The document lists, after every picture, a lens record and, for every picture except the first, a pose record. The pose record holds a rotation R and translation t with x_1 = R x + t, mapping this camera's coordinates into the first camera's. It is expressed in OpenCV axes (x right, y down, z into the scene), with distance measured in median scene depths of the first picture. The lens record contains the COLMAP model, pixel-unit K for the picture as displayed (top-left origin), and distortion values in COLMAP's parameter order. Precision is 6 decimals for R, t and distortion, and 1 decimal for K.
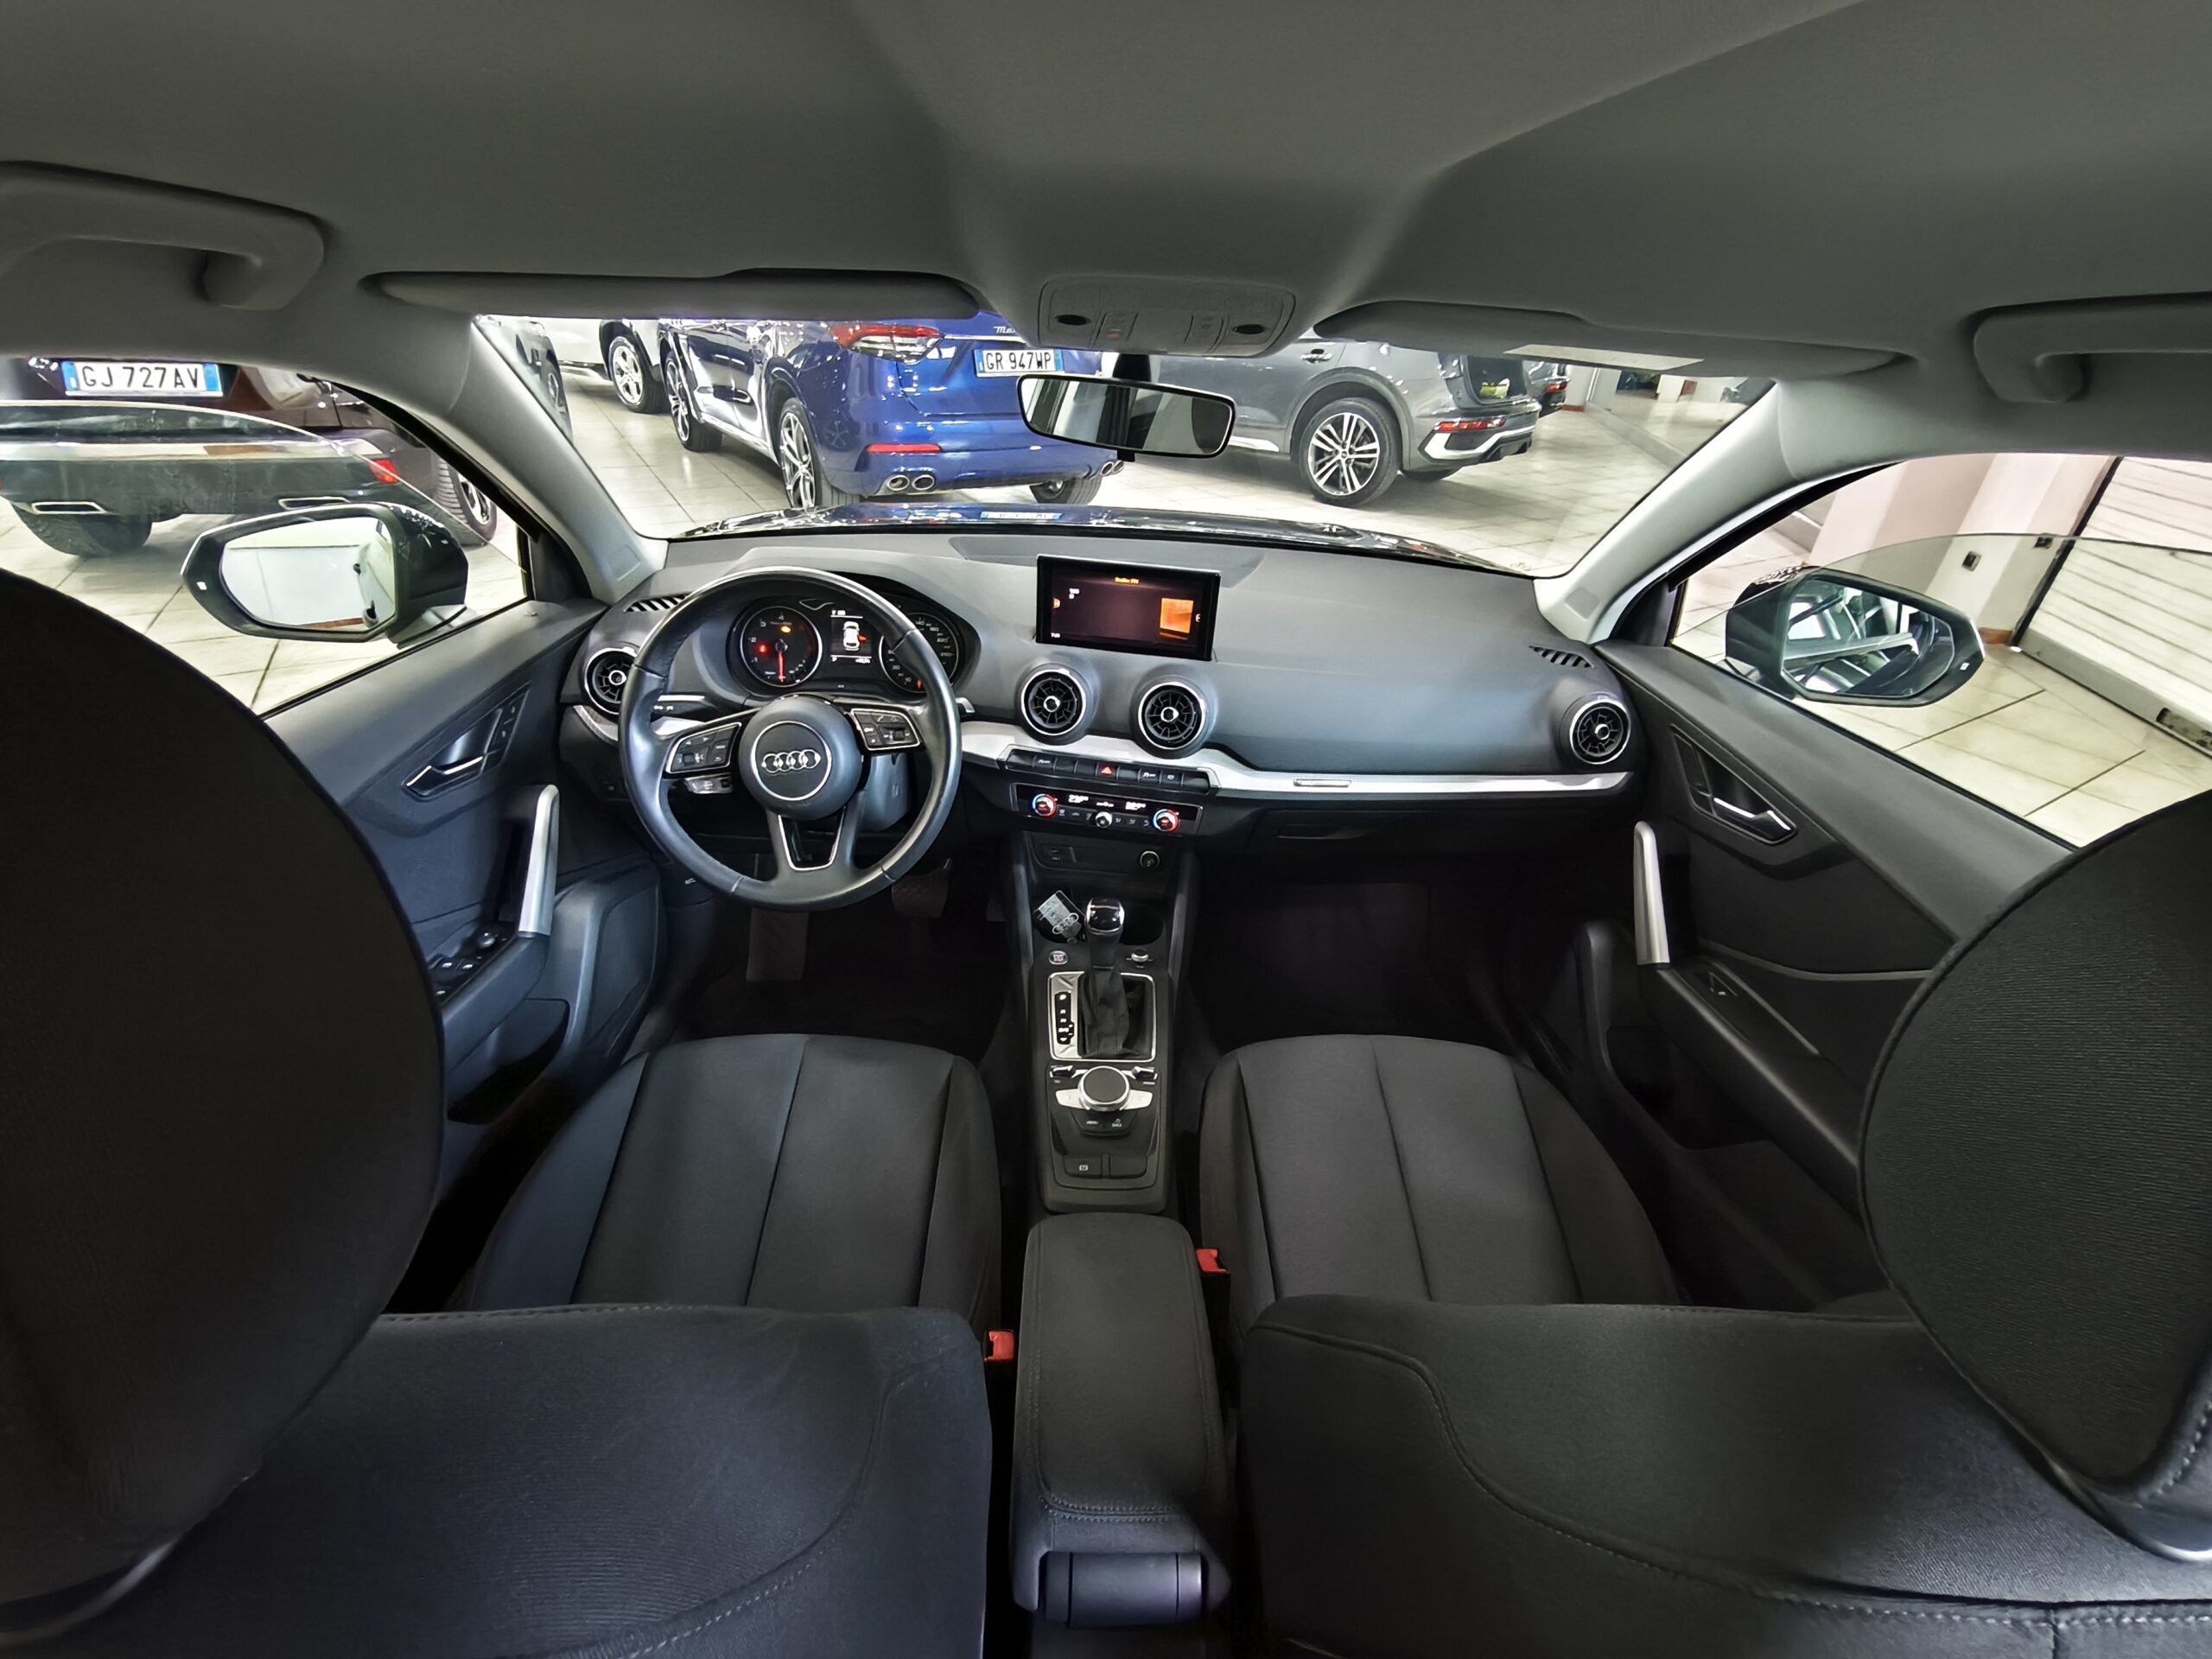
lens RADIAL K [[940.4, 0, 1106.0], [0, 940.4, 829.5], [0, 0, 1]] dist [-0.007696, -0.000303]
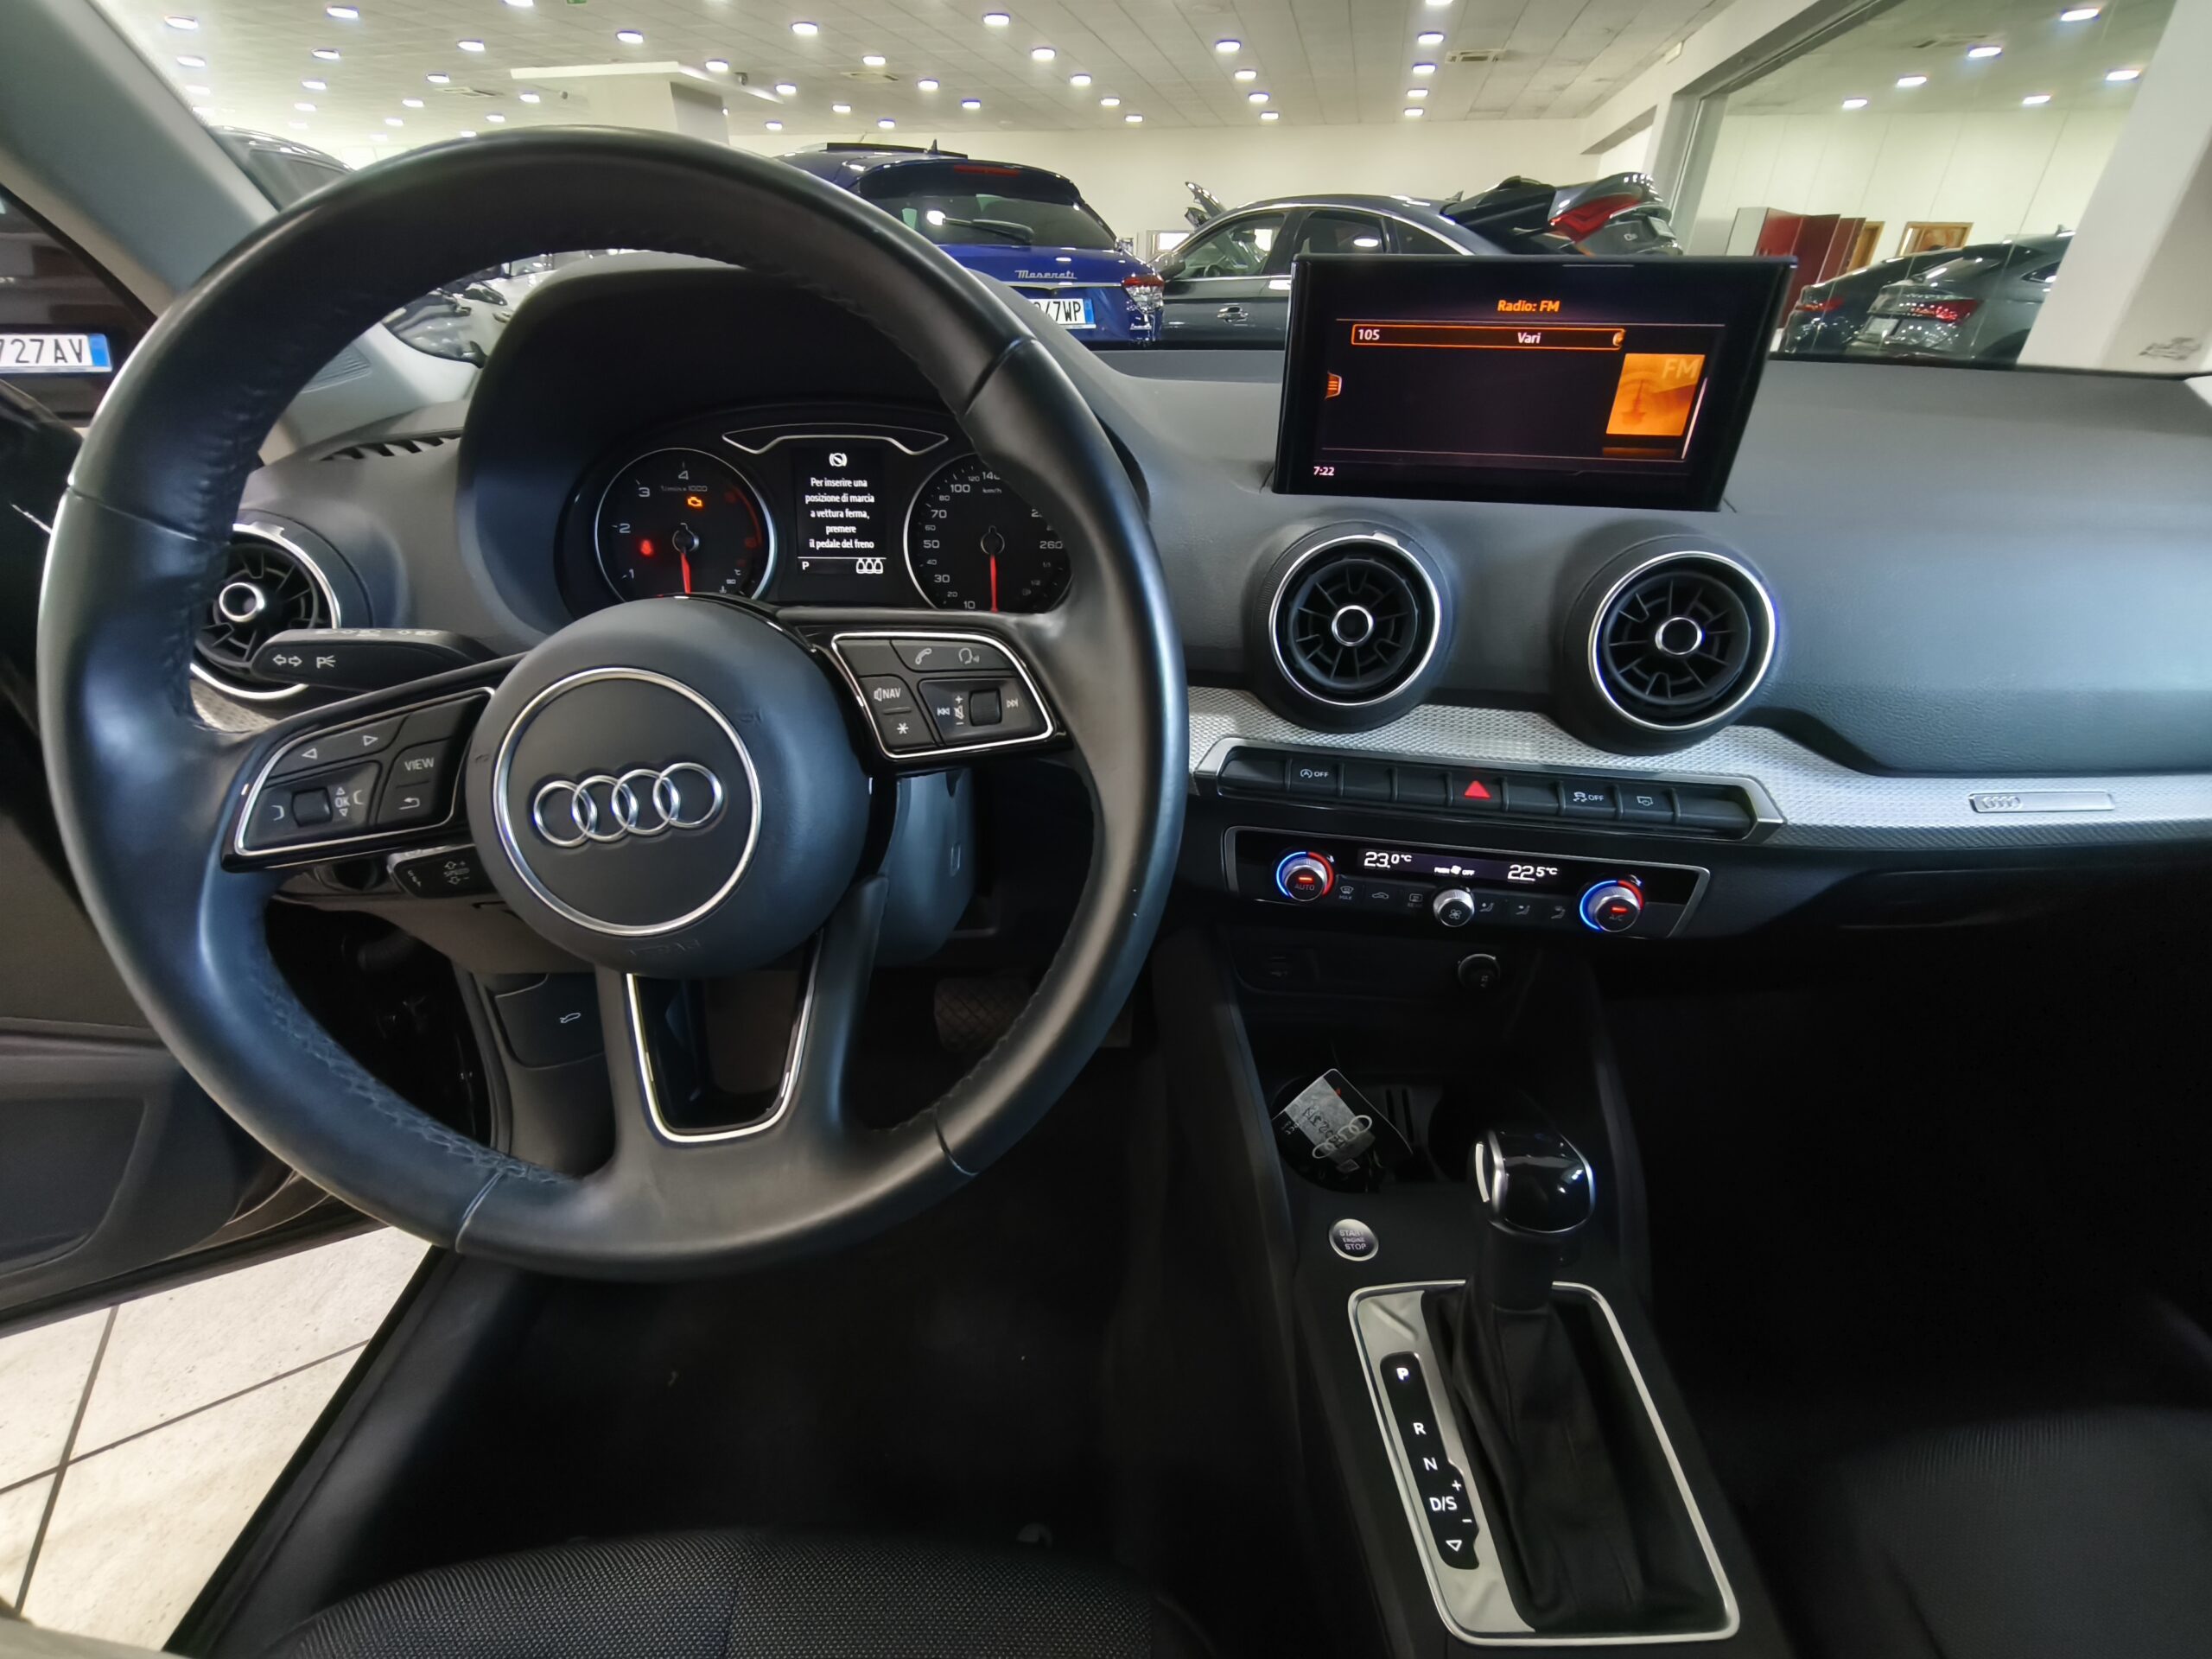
lens RADIAL K [[899.2, 0, 1119.0], [0, 899.2, 799.8], [0, 0, 1]] dist [-0.000413, -0.019502]
pose [[0.999331, -0.035286, 0.009580, -0.158501], [0.035615, 0.998690, -0.036730, -0.050543], [-0.008272, 0.037046, 0.999279, 0.620461]]
